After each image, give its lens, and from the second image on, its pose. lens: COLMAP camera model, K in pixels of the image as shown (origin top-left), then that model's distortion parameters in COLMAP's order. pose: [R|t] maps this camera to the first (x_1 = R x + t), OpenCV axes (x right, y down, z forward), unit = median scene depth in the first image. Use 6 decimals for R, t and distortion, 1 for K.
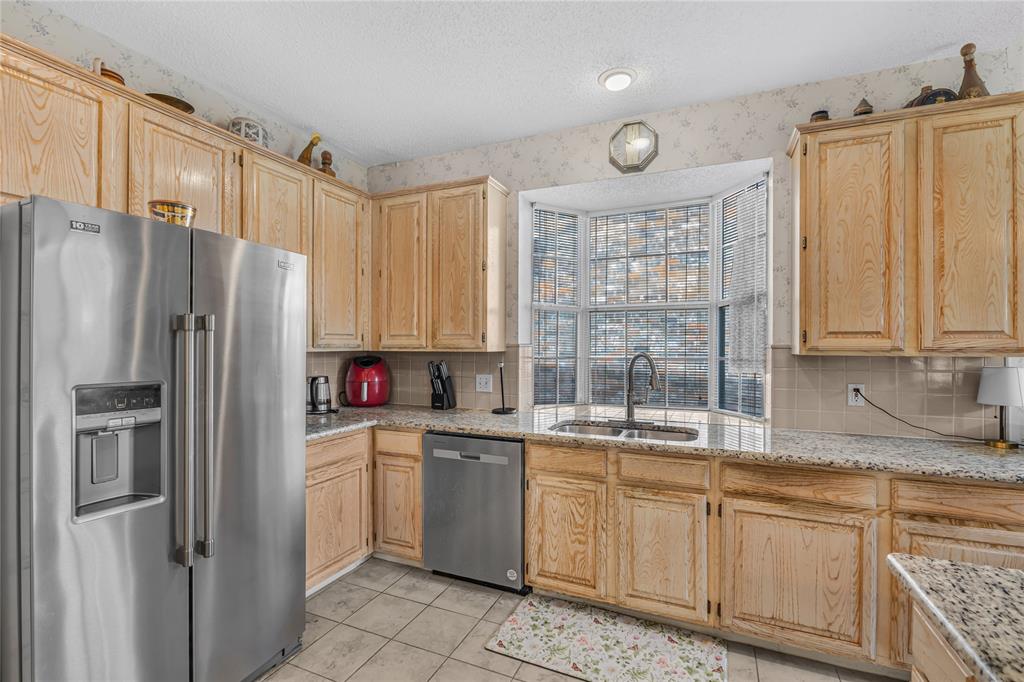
lens RADIAL K [[459.1, 0, 511.8], [0, 459.1, 344.6], [0, 0, 1]] dist [-0.008331, -0.000177]
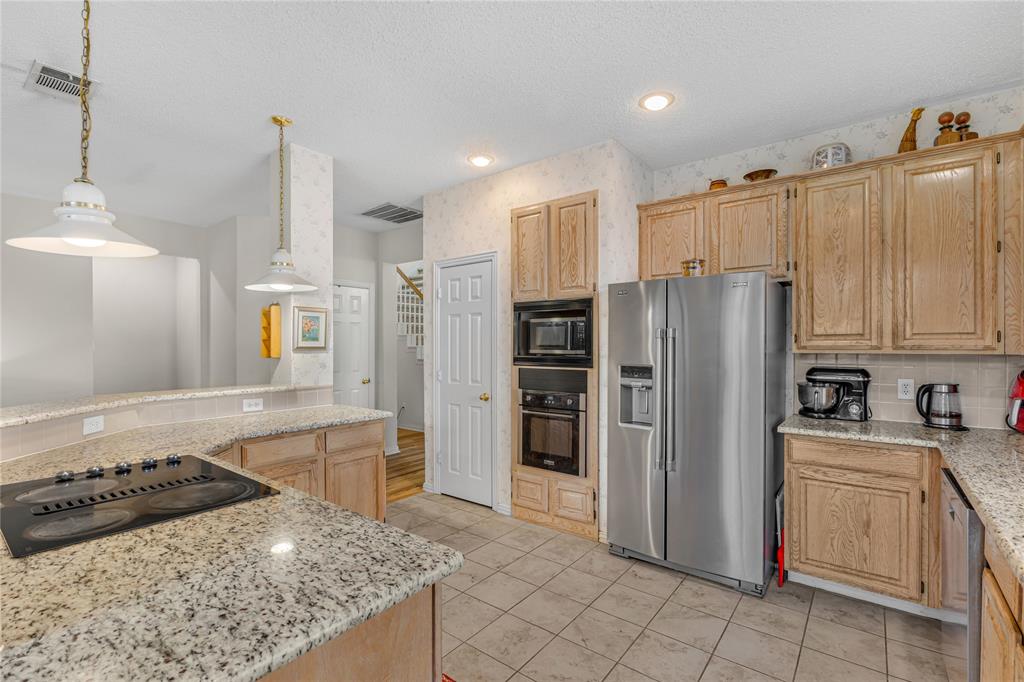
lens RADIAL K [[459.1, 0, 511.8], [0, 459.1, 344.6], [0, 0, 1]] dist [-0.008331, -0.000177]
pose [[-0.251189, -0.008155, -0.967904, 0.796505], [-0.000571, 0.999966, -0.008277, 0.007072], [0.967938, -0.001527, -0.251185, 0.610463]]
